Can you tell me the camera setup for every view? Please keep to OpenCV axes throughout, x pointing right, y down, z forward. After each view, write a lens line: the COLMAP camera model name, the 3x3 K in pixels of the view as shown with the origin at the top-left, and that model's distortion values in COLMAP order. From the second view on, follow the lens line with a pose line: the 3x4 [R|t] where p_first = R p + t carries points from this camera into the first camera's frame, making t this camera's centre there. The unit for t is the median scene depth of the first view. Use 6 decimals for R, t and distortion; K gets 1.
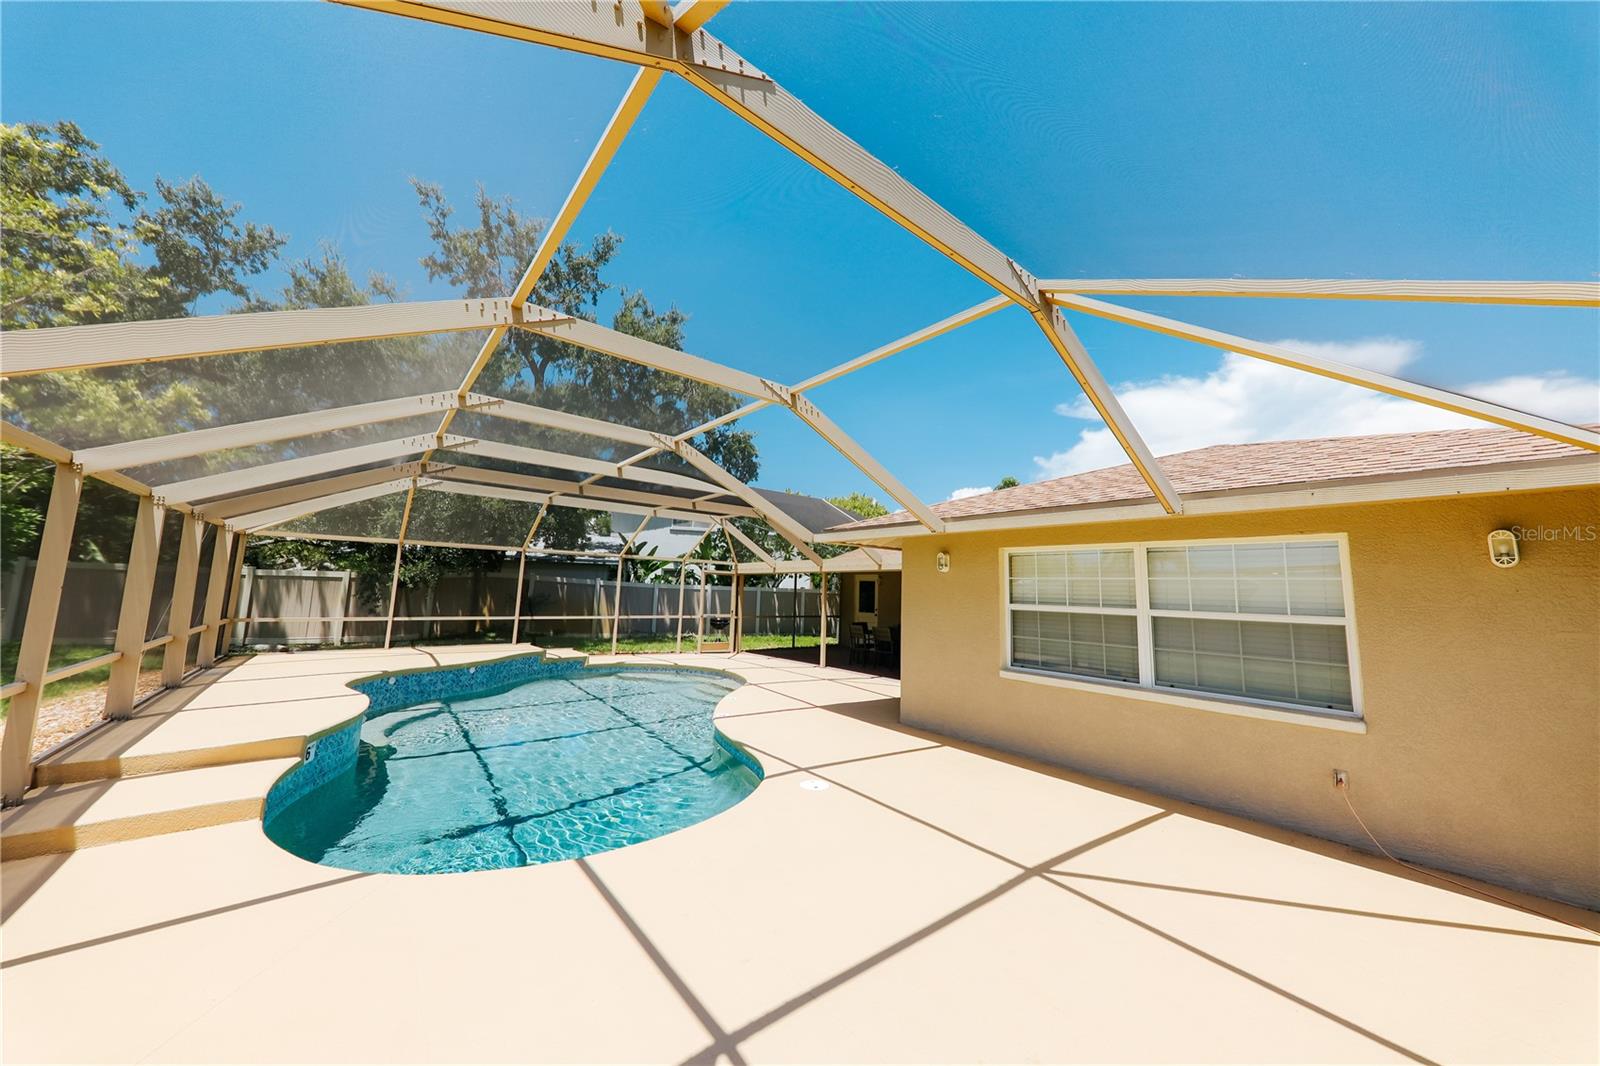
lens RADIAL K [[548.7, 0, 806.5], [0, 548.7, 528.4], [0, 0, 1]] dist [0.009005, -0.006587]
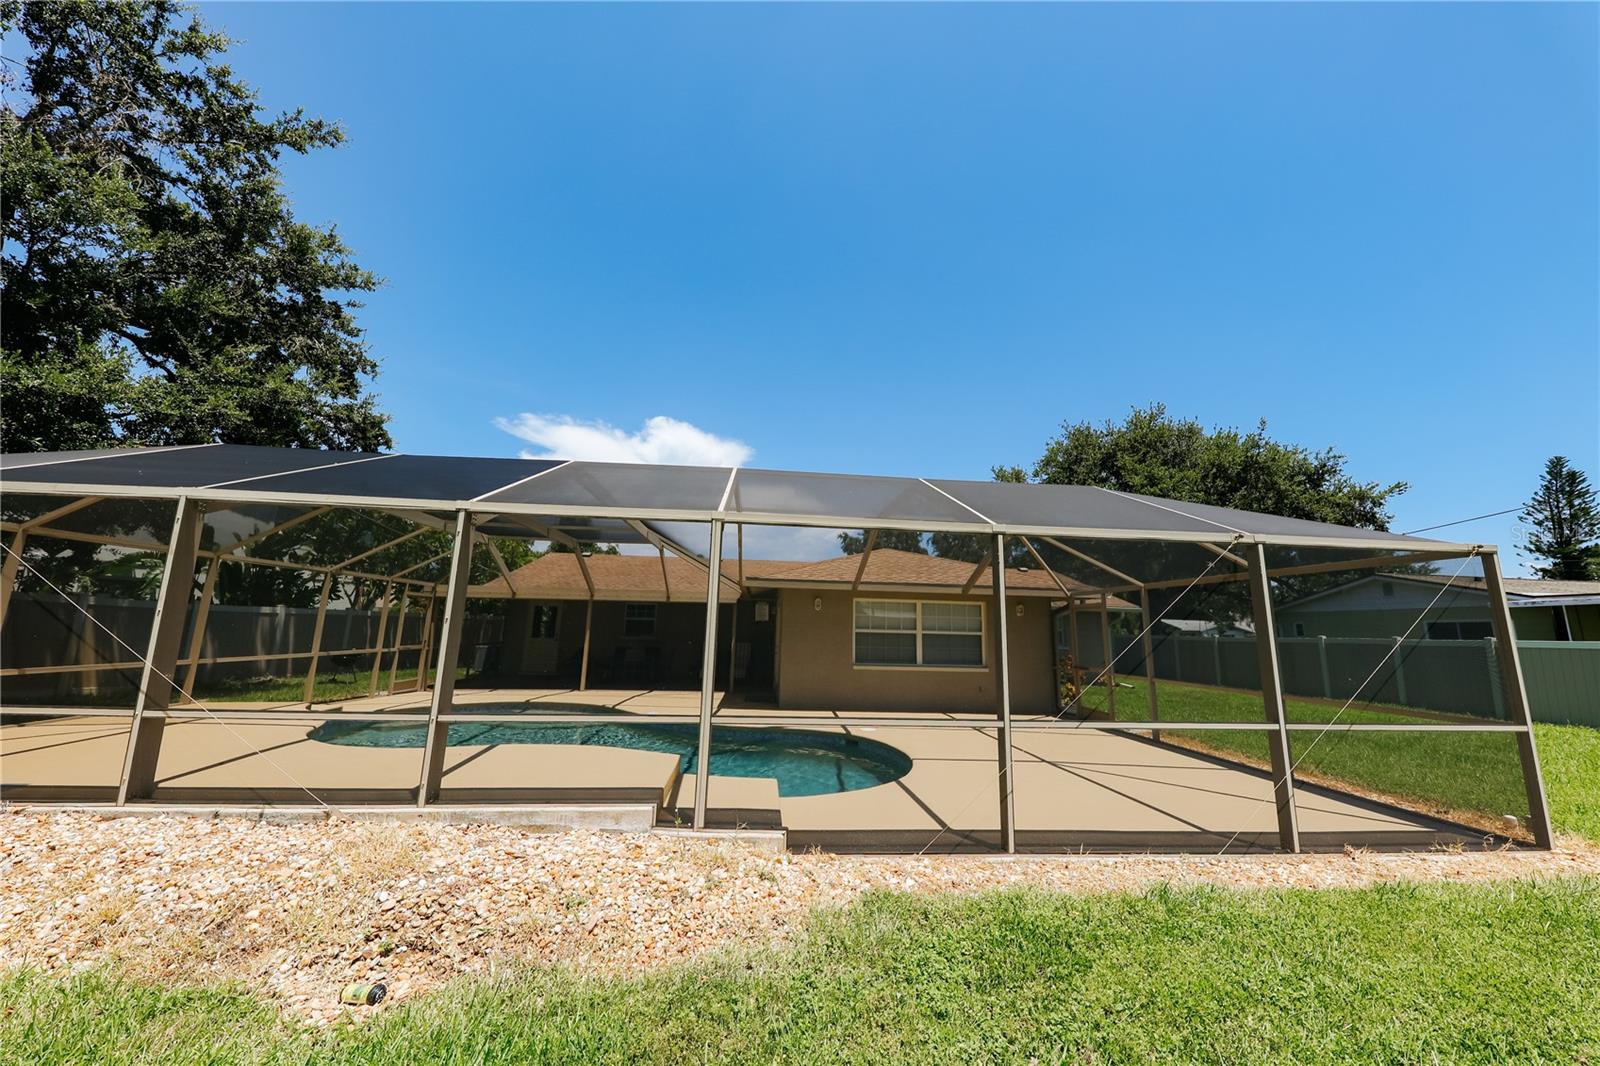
lens RADIAL K [[541.8, 0, 805.3], [0, 541.8, 531.0], [0, 0, 1]] dist [0.009134, -0.000165]
pose [[0.554913, 0.127630, 0.822060, -0.515619], [-0.102775, 0.991109, -0.084500, -0.007199], [-0.825536, -0.037597, 0.563096, 0.050267]]
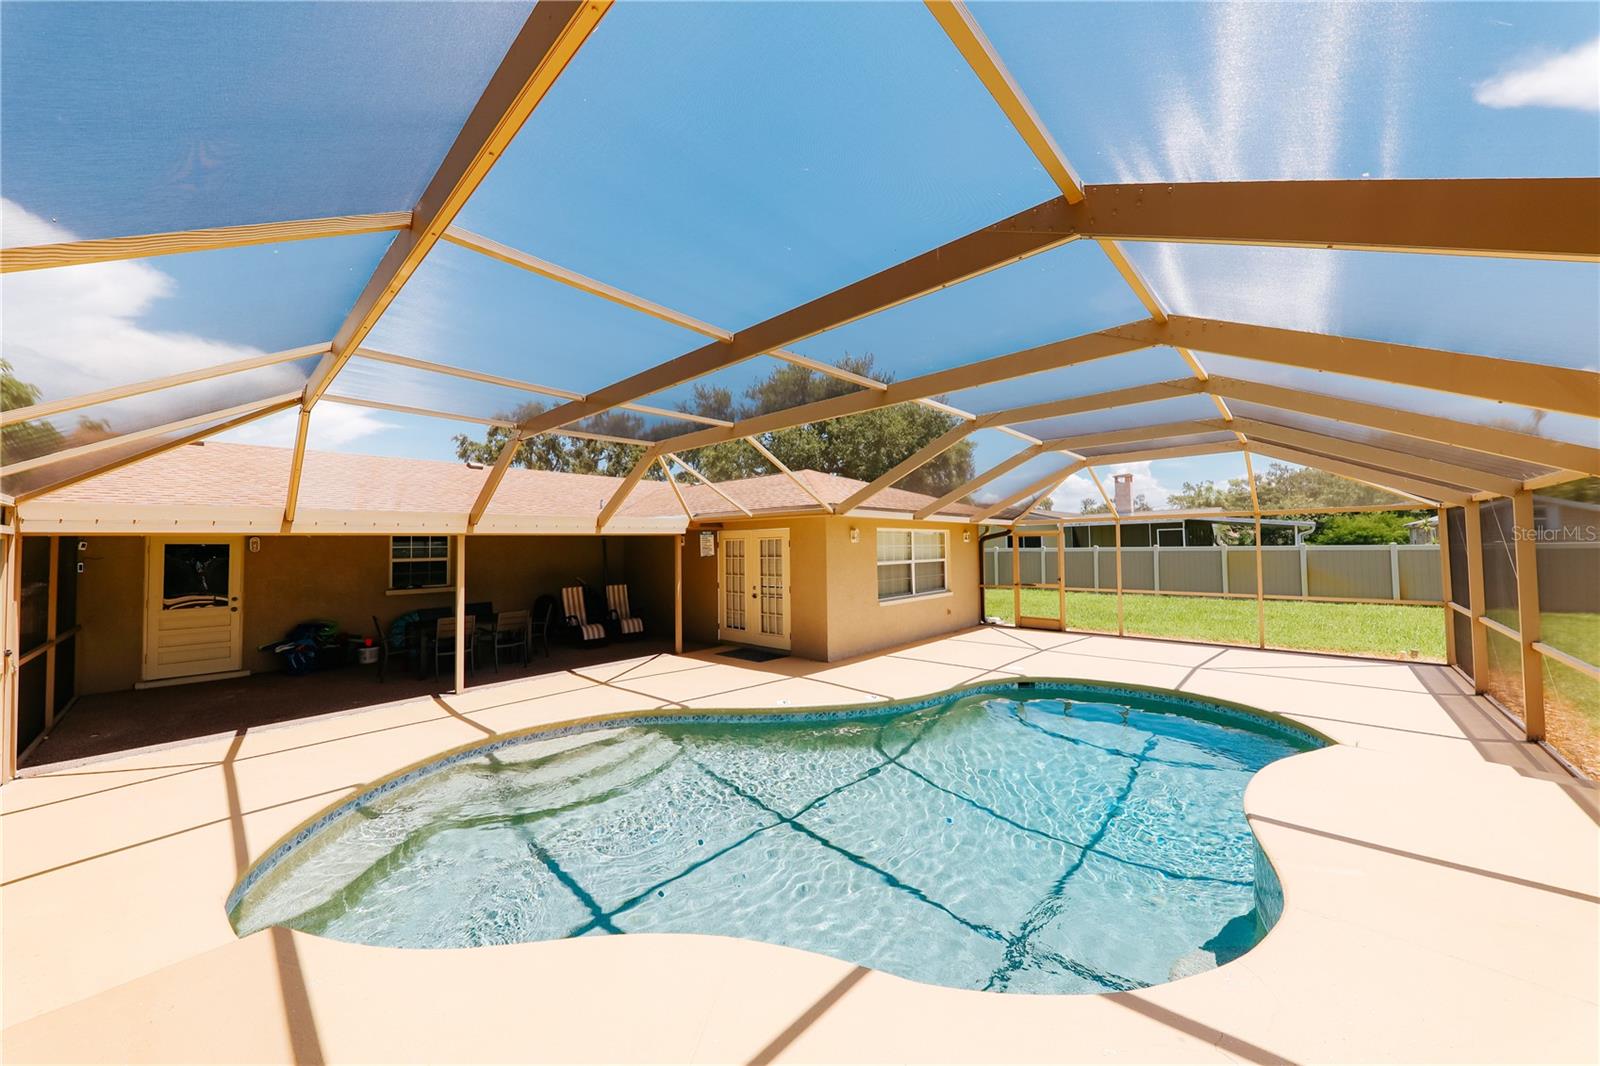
lens RADIAL K [[545.6, 0, 799.4], [0, 545.6, 526.2], [0, 0, 1]] dist [0.000189, -0.000184]
pose [[-0.147837, 0.004560, 0.989001, -0.495570], [-0.107883, 0.993948, -0.020709, 0.036353], [-0.983110, -0.109758, -0.146450, 0.600991]]
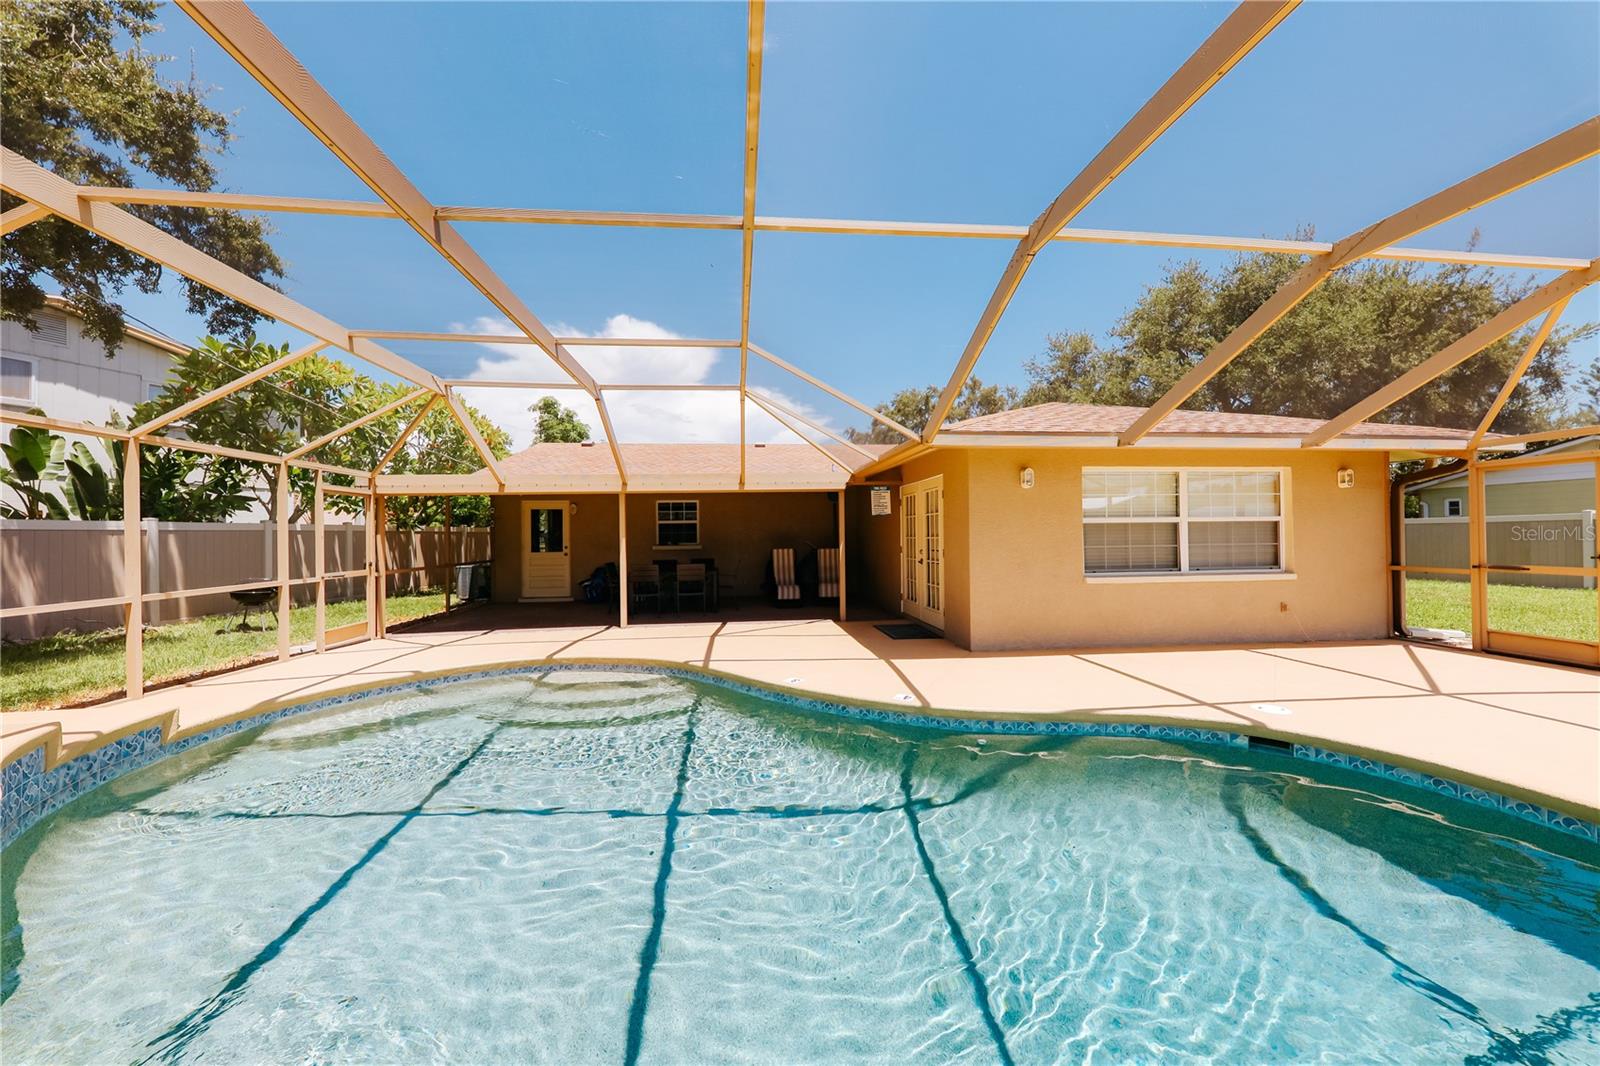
lens RADIAL K [[548.7, 0, 806.5], [0, 548.7, 528.4], [0, 0, 1]] dist [0.009005, -0.006587]
pose [[0.533314, -0.032564, 0.845290, -0.354683], [-0.068158, 0.994356, 0.081309, 0.043289], [-0.843167, -0.100977, 0.528084, 0.361191]]
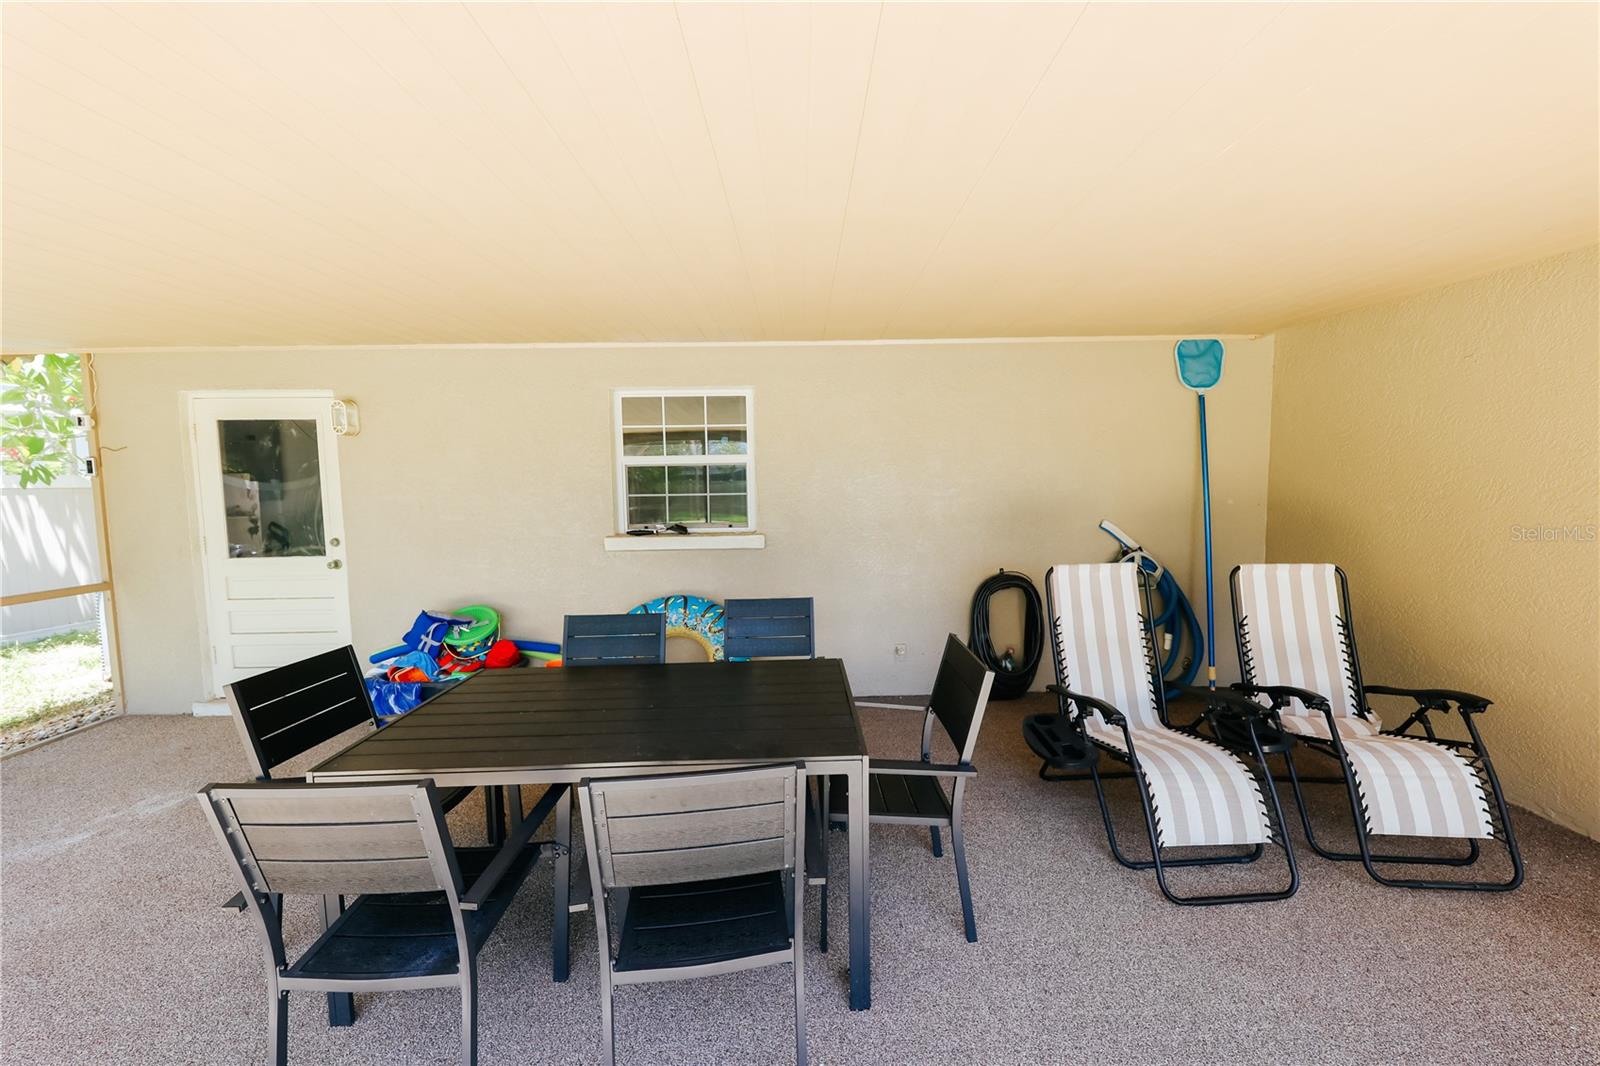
lens RADIAL K [[609.2, 0, 800.0], [0, 609.2, 533.0], [0, 0, 1]] dist [-0.000145, -0.000101]
pose [[0.619605, -0.097035, 0.778892, 0.044715], [-0.058662, 0.983829, 0.169232, 0.095554], [-0.782718, -0.150549, 0.603893, 0.737863]]
